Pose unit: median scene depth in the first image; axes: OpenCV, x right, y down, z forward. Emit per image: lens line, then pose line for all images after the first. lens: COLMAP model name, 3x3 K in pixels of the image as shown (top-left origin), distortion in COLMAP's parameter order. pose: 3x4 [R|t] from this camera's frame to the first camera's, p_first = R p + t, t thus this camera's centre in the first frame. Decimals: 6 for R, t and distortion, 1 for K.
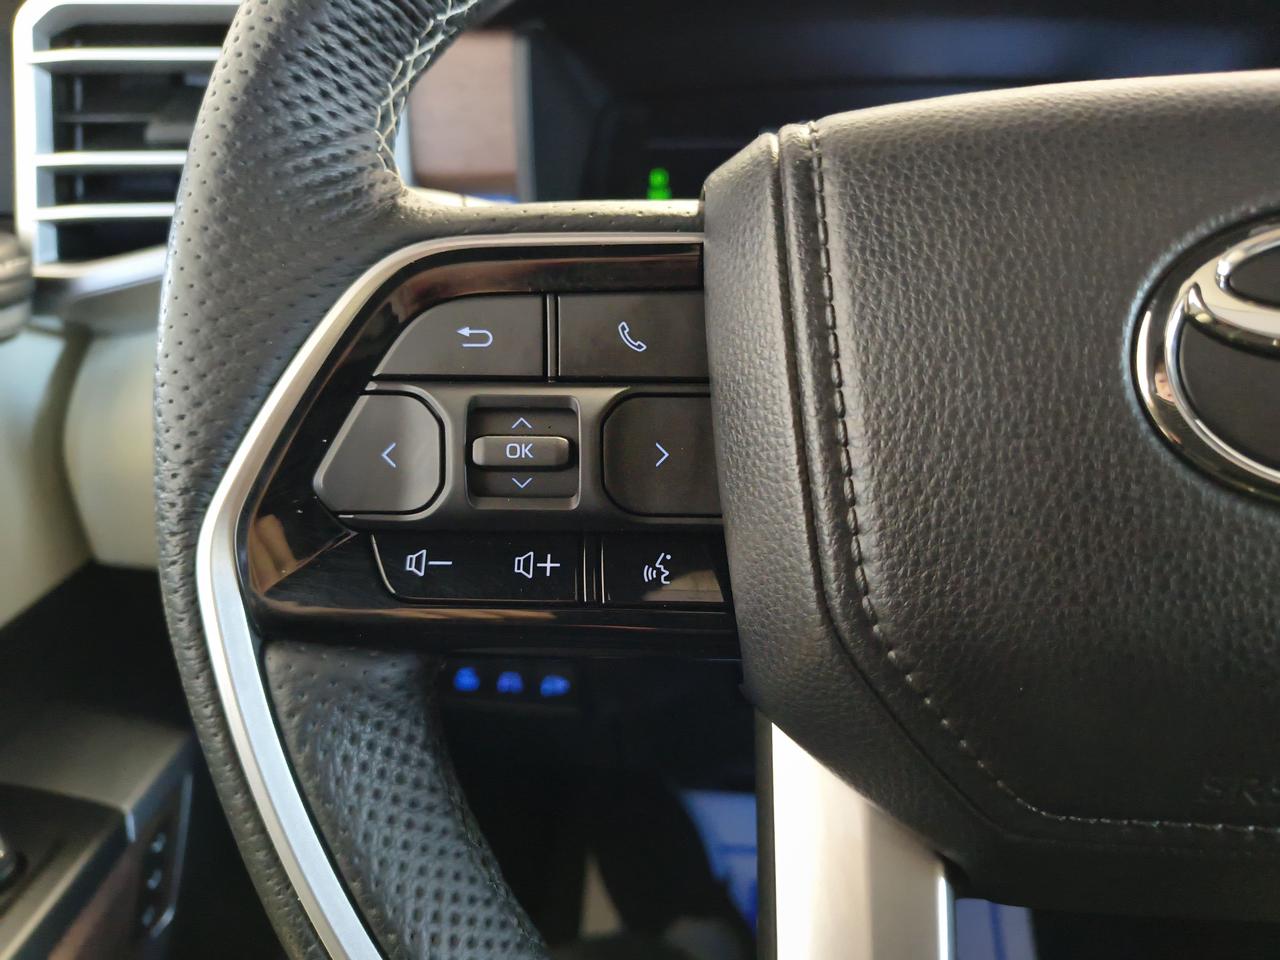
lens RADIAL K [[893.3, 0, 645.0], [0, 893.3, 474.7], [0, 0, 1]] dist [0.021411, -0.038243]
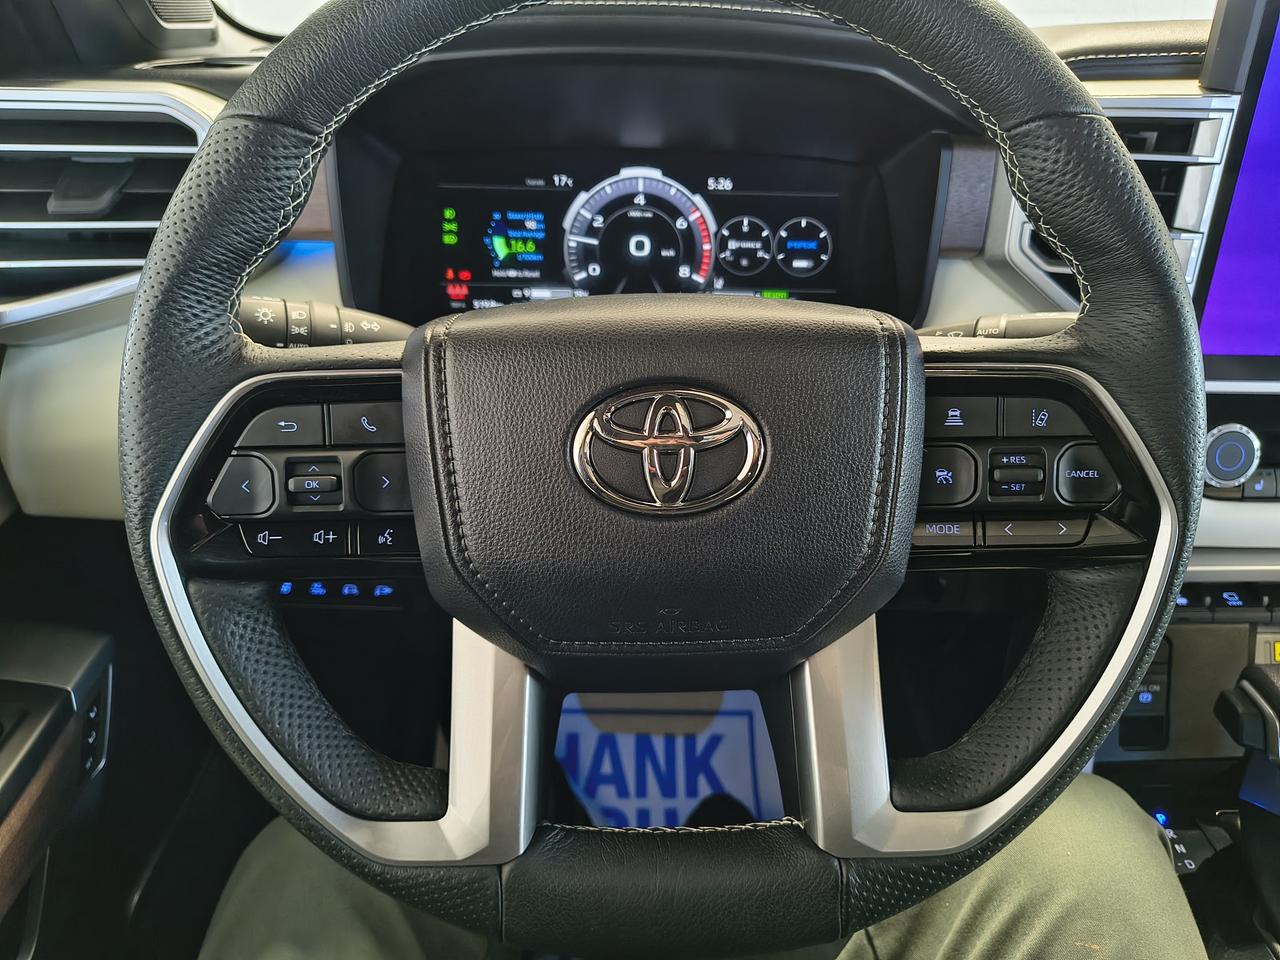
lens RADIAL K [[893.3, 0, 641.5], [0, 893.3, 486.9], [0, 0, 1]] dist [0.021411, -0.038243]
pose [[0.991211, -0.023037, 0.130269, 0.335400], [0.007238, 0.992690, 0.120478, -0.255990], [-0.132092, -0.118476, 0.984132, -1.102616]]
